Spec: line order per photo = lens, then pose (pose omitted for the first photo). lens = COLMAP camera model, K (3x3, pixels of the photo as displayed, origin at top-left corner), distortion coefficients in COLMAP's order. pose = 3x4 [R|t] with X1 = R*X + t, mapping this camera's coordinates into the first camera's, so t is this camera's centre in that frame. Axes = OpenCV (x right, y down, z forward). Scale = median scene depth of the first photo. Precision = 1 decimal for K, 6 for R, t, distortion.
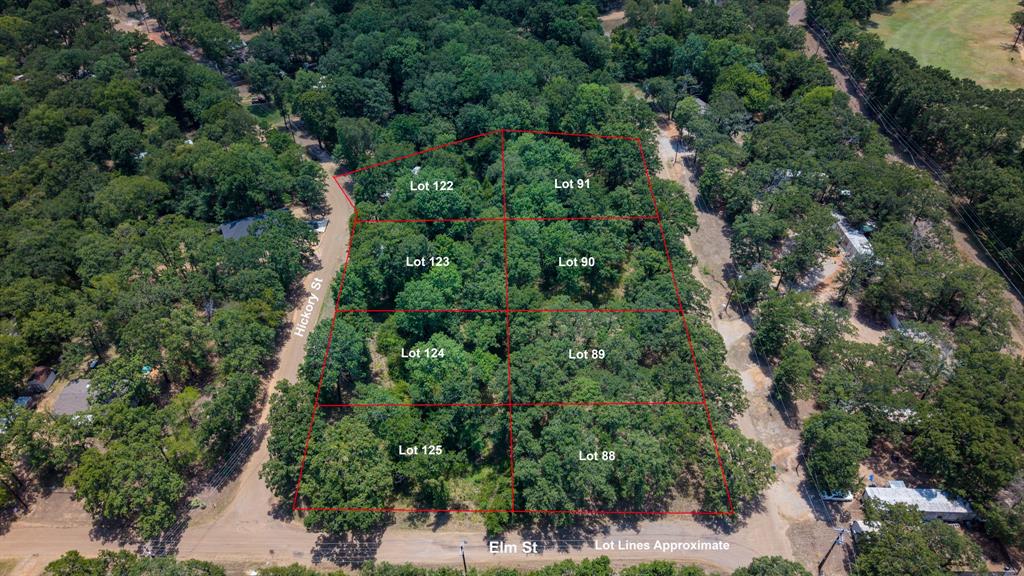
lens RADIAL K [[706.5, 0, 512.9], [0, 706.5, 288.8], [0, 0, 1]] dist [0.010422, 0.000607]
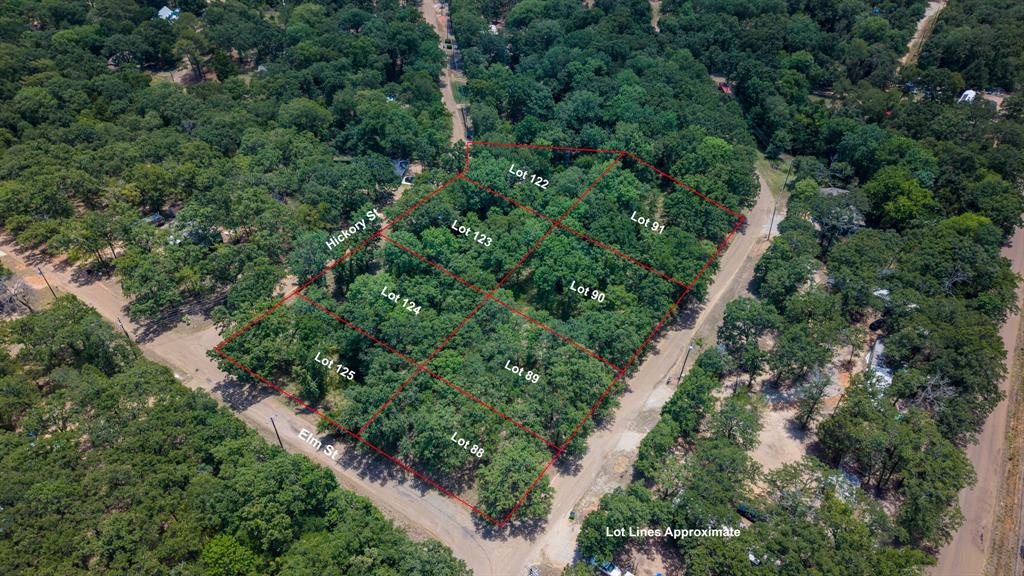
lens RADIAL K [[706.5, 0, 512.7], [0, 706.5, 285.7], [0, 0, 1]] dist [0.010422, 0.000607]
pose [[0.822551, 0.357649, -0.442150, 0.644727], [-0.384021, 0.922770, 0.032003, -0.038606], [0.419448, 0.143470, 0.896370, 0.045767]]
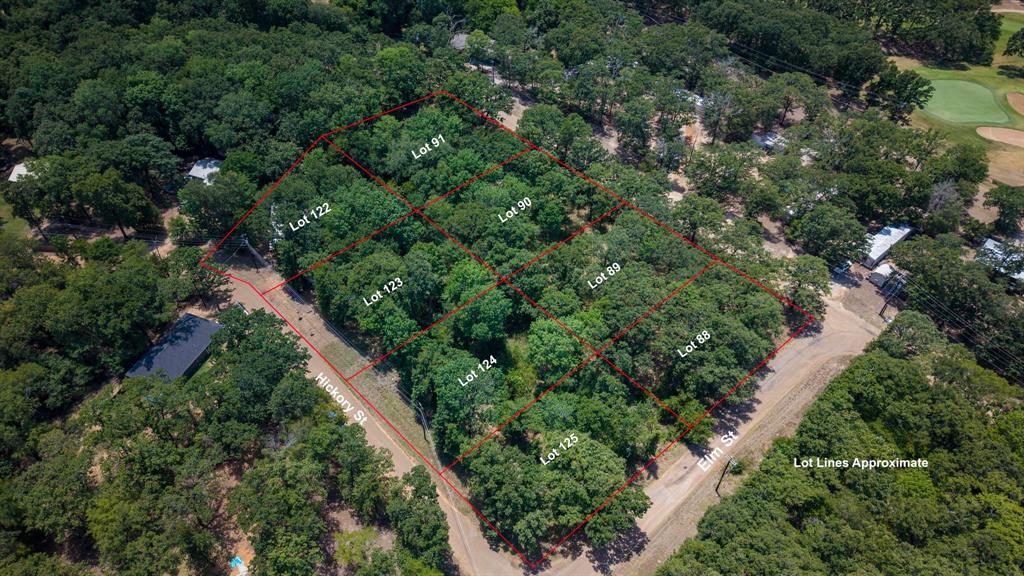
lens RADIAL K [[706.5, 0, 518.1], [0, 706.5, 288.8], [0, 0, 1]] dist [0.010422, 0.000607]
pose [[0.735265, -0.476402, 0.482107, -0.620367], [0.450297, 0.874981, 0.177876, -0.168763], [-0.506575, 0.086305, 0.857865, 0.202787]]
